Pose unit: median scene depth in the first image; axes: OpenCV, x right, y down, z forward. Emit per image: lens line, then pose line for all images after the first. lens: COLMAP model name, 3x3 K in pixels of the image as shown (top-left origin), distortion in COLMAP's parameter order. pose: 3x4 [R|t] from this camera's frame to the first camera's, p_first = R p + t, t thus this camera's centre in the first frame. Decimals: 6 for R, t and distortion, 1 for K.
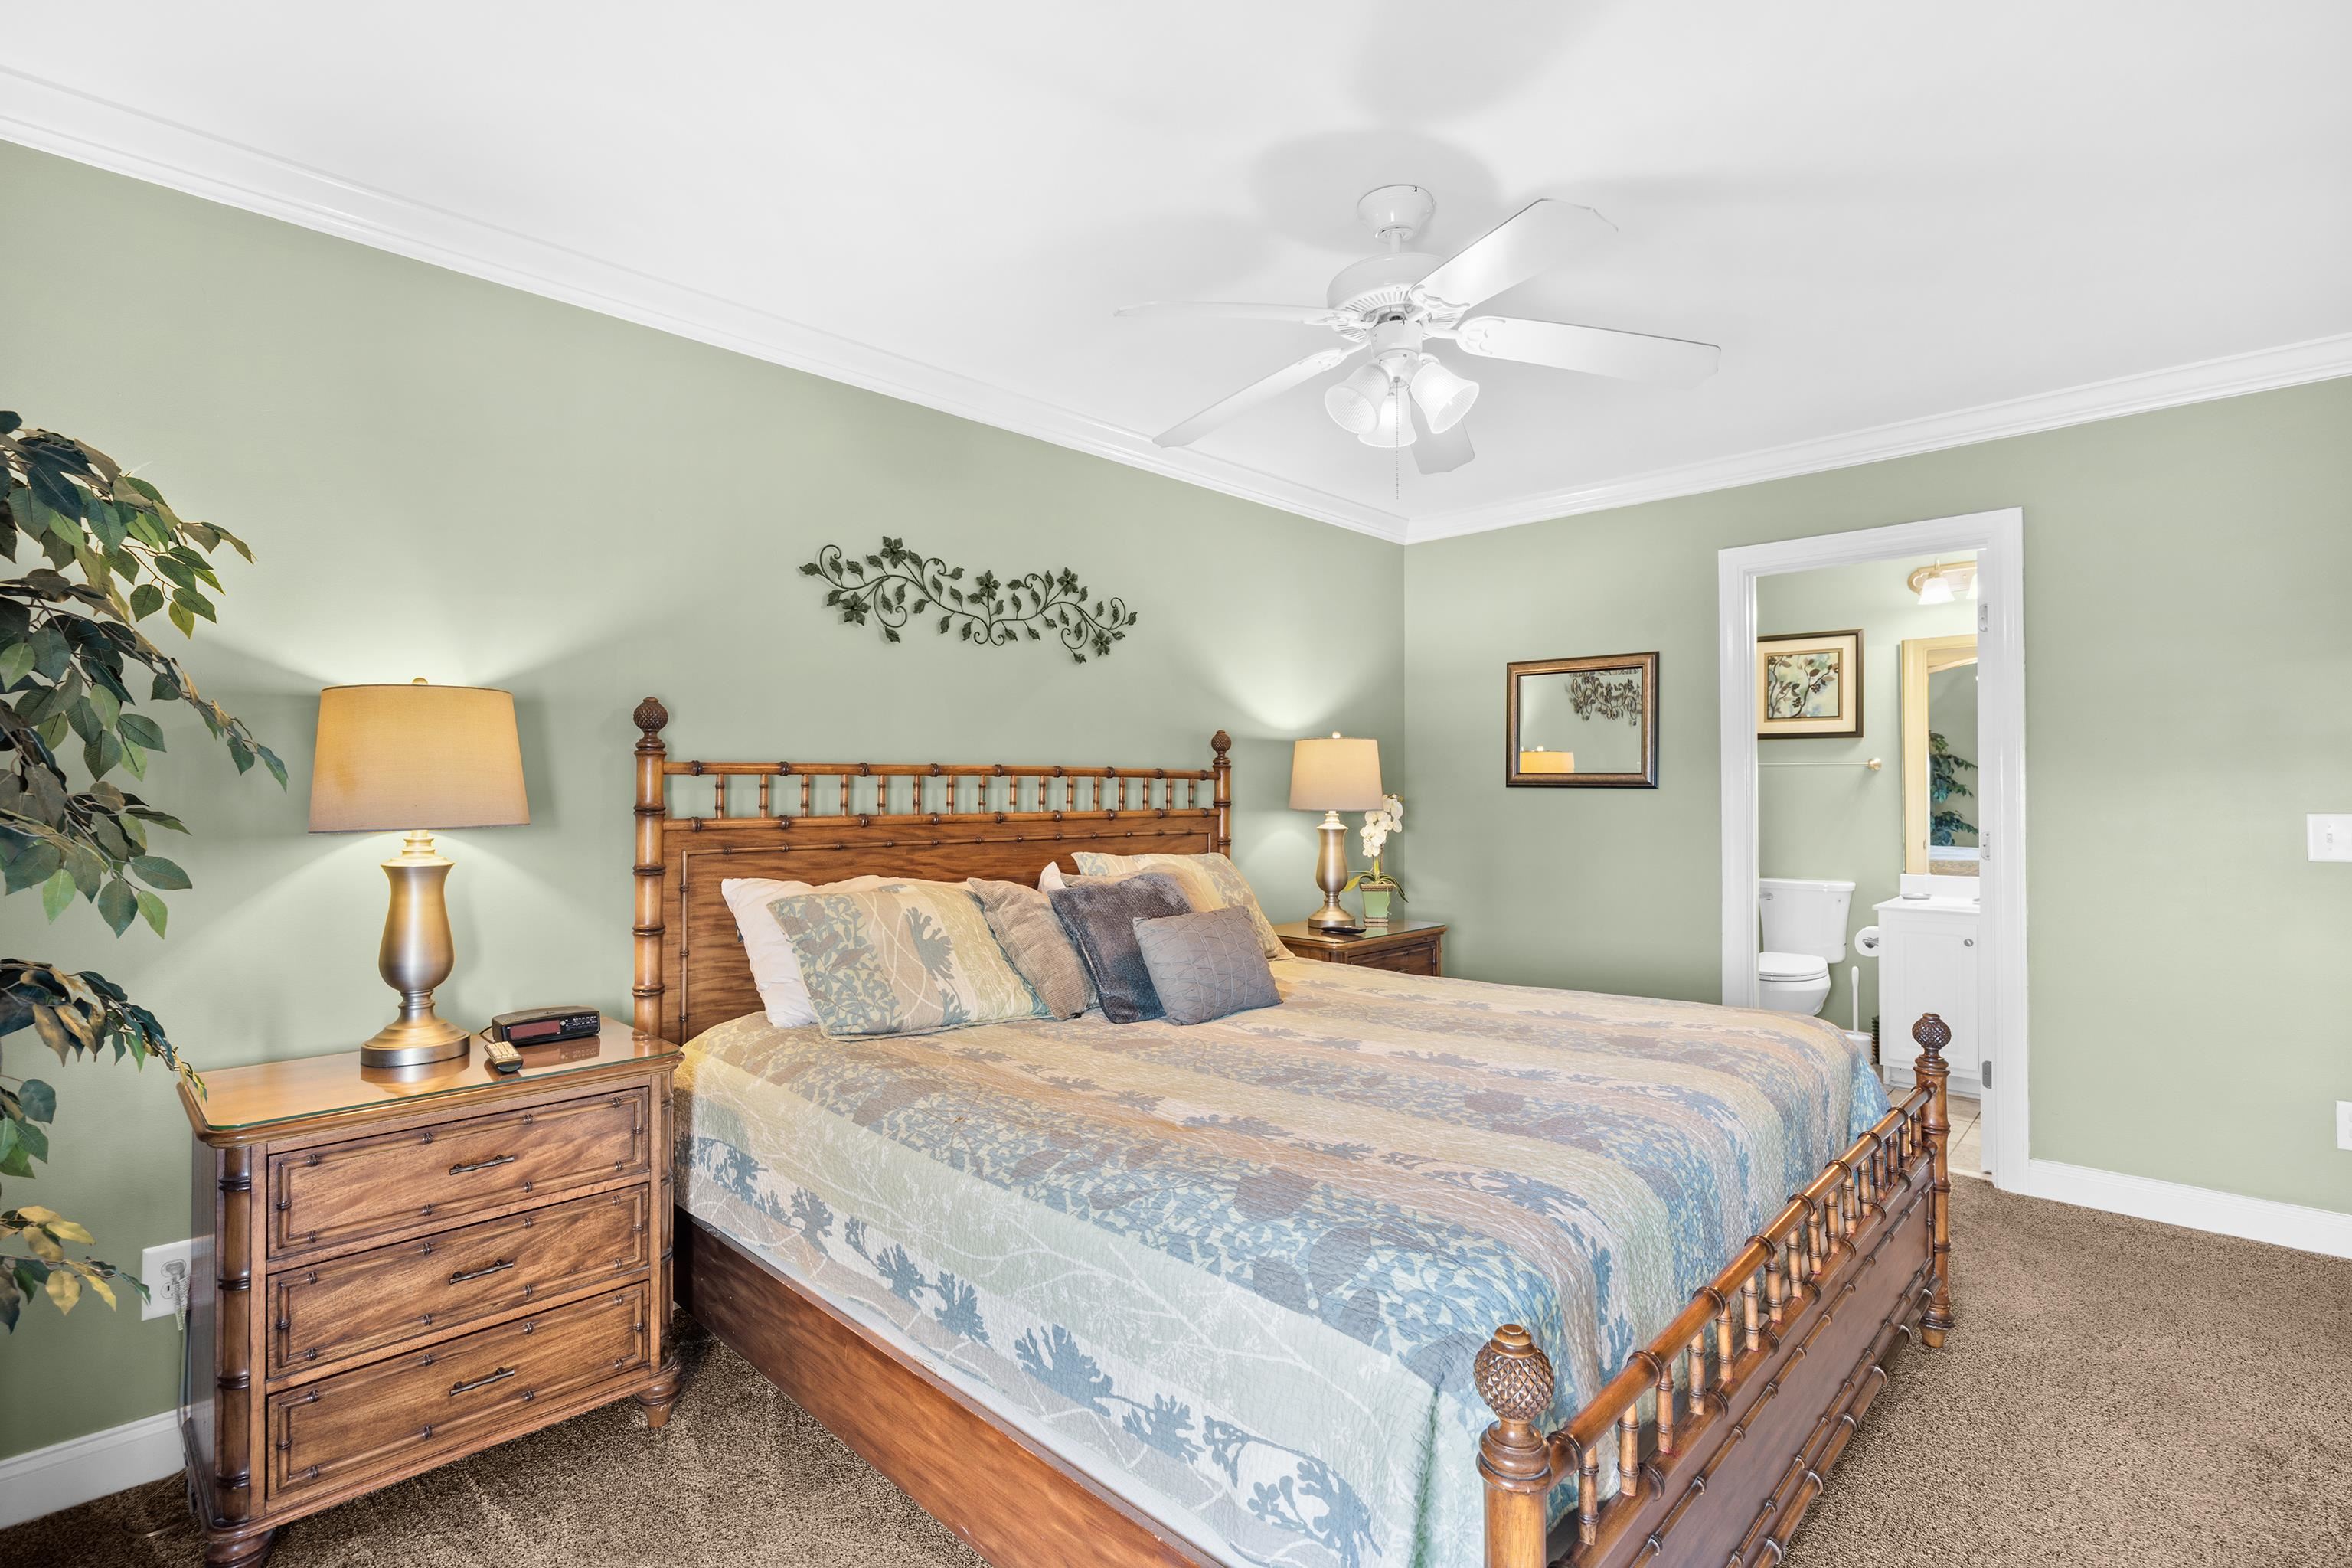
lens RADIAL K [[1119.6, 0, 1182.0], [0, 1119.6, 820.6], [0, 0, 1]] dist [-0.003595, -0.000773]
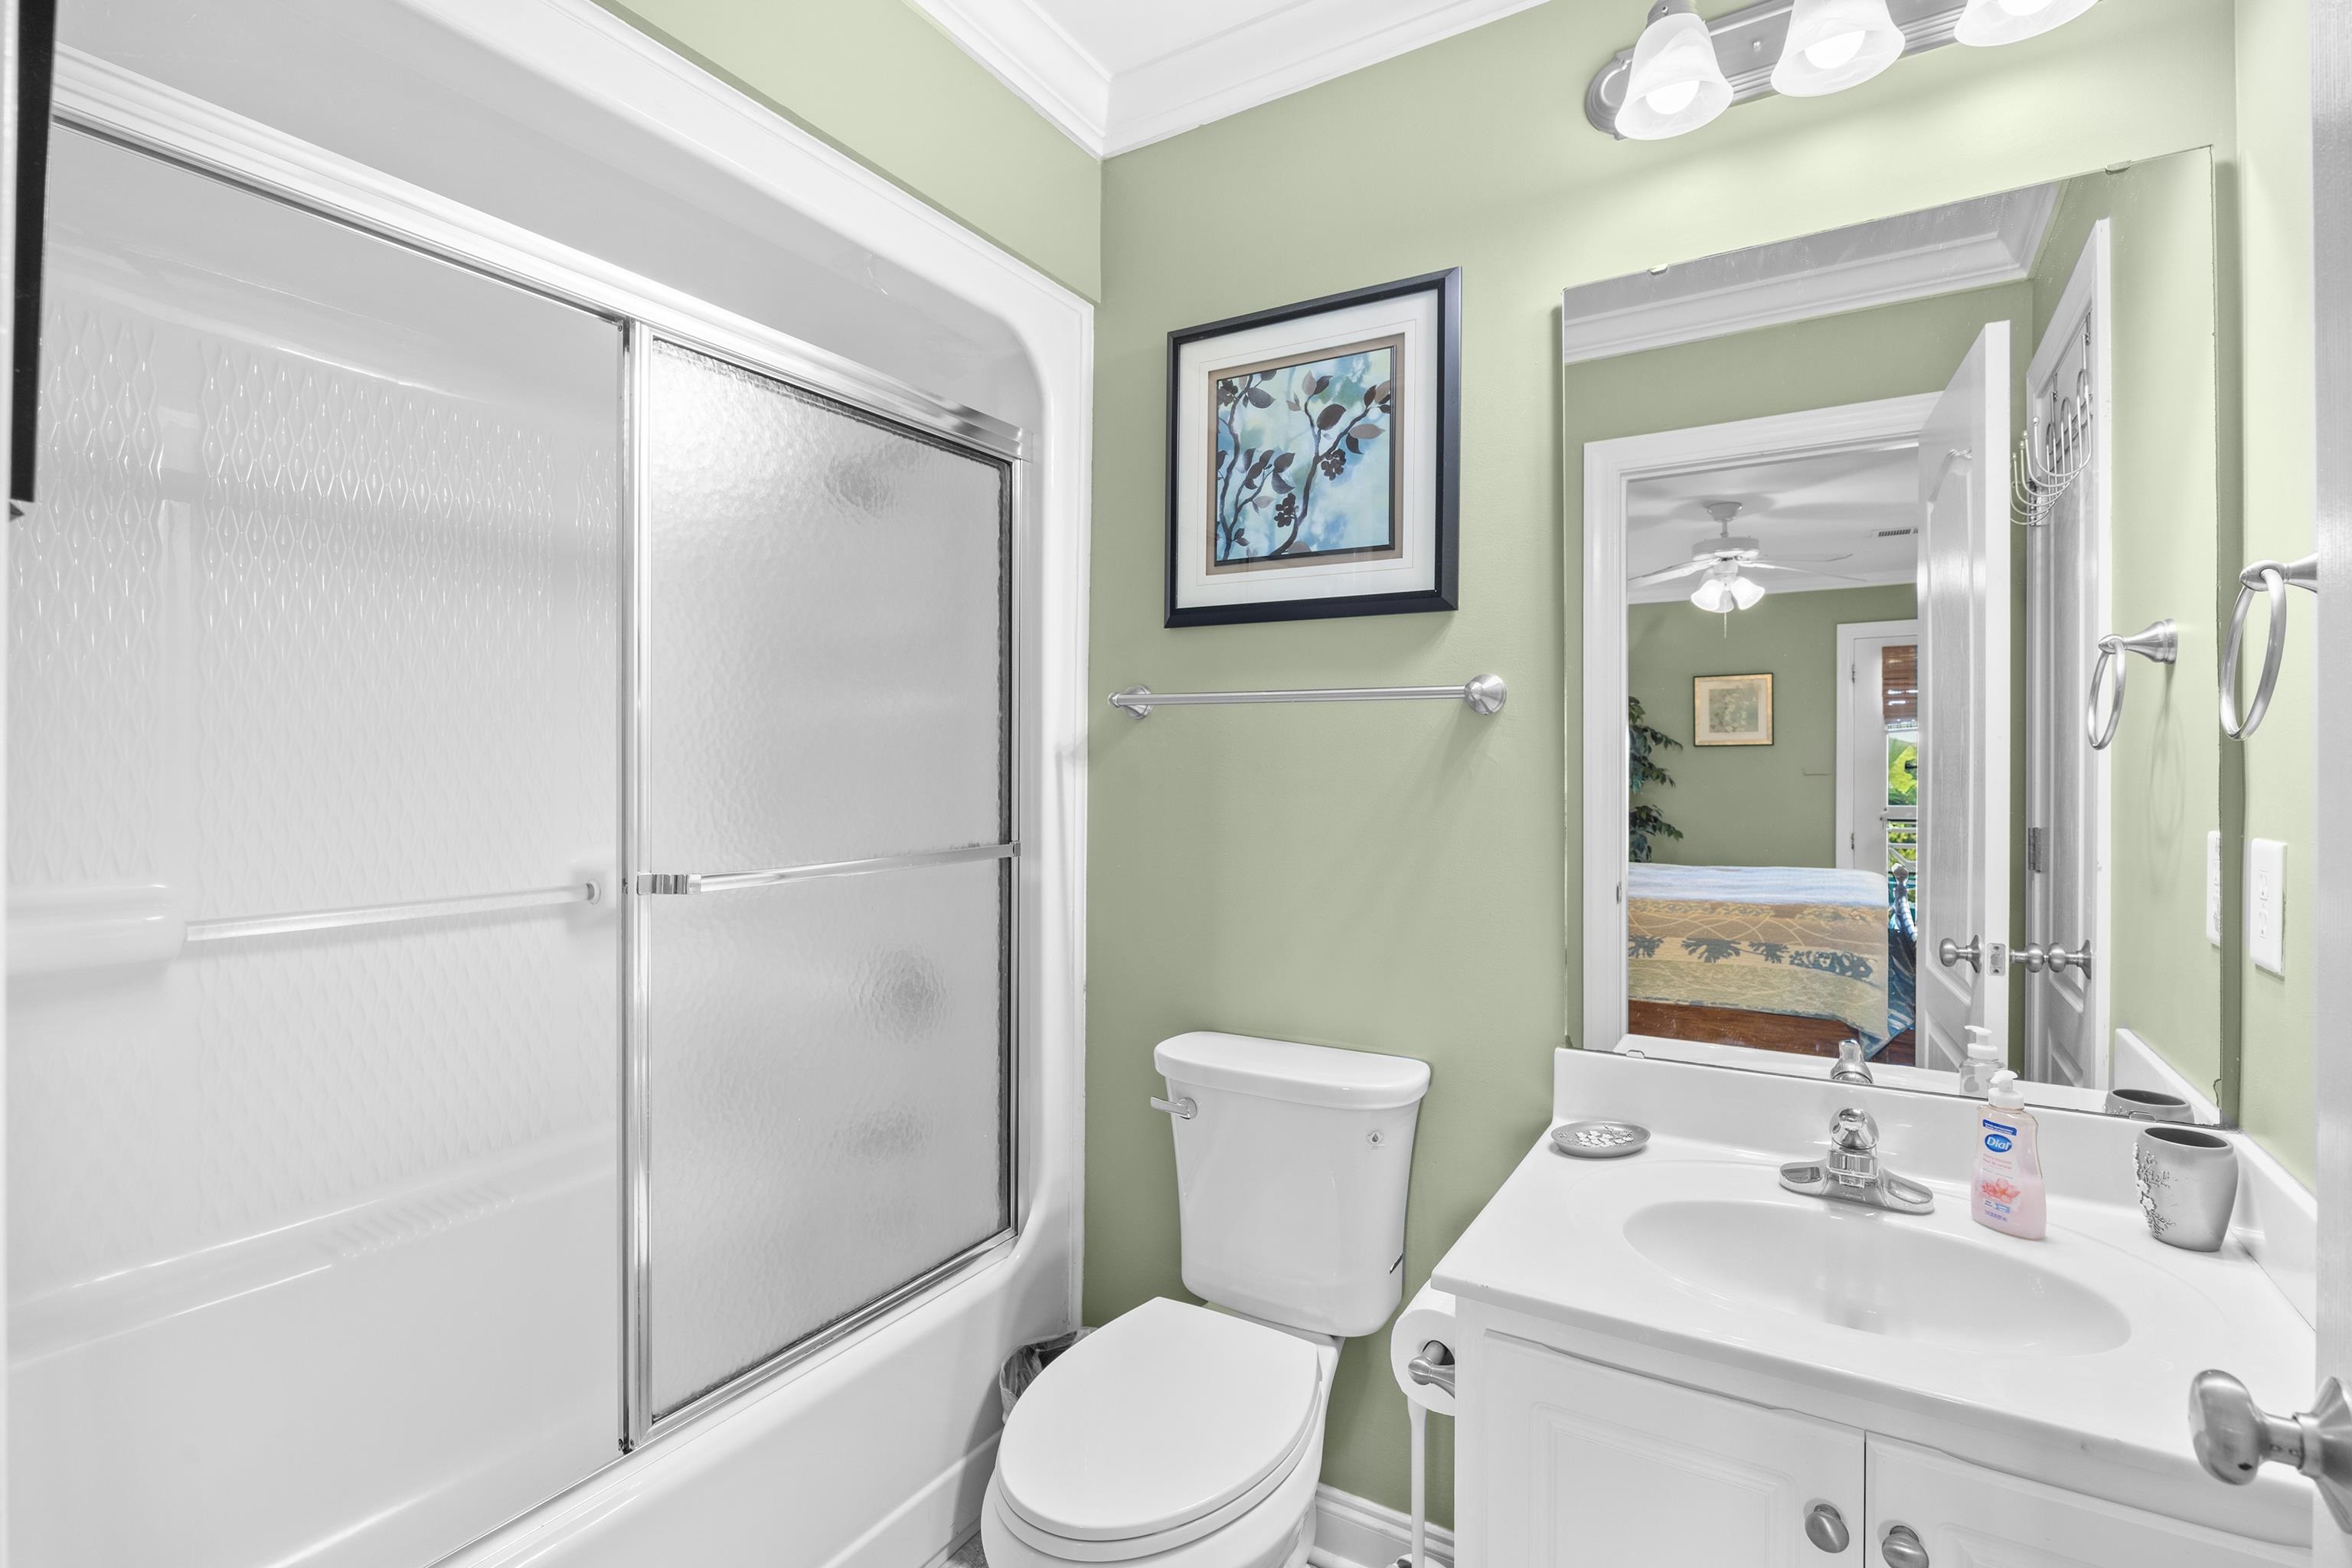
lens RADIAL K [[1119.6, 0, 1182.0], [0, 1119.6, 820.6], [0, 0, 1]] dist [-0.003595, -0.000773]
pose [[0.975688, -0.001612, 0.219157, 0.449902], [-0.002144, 0.999855, 0.016898, -0.019107], [-0.219152, -0.016957, 0.975543, 0.685286]]
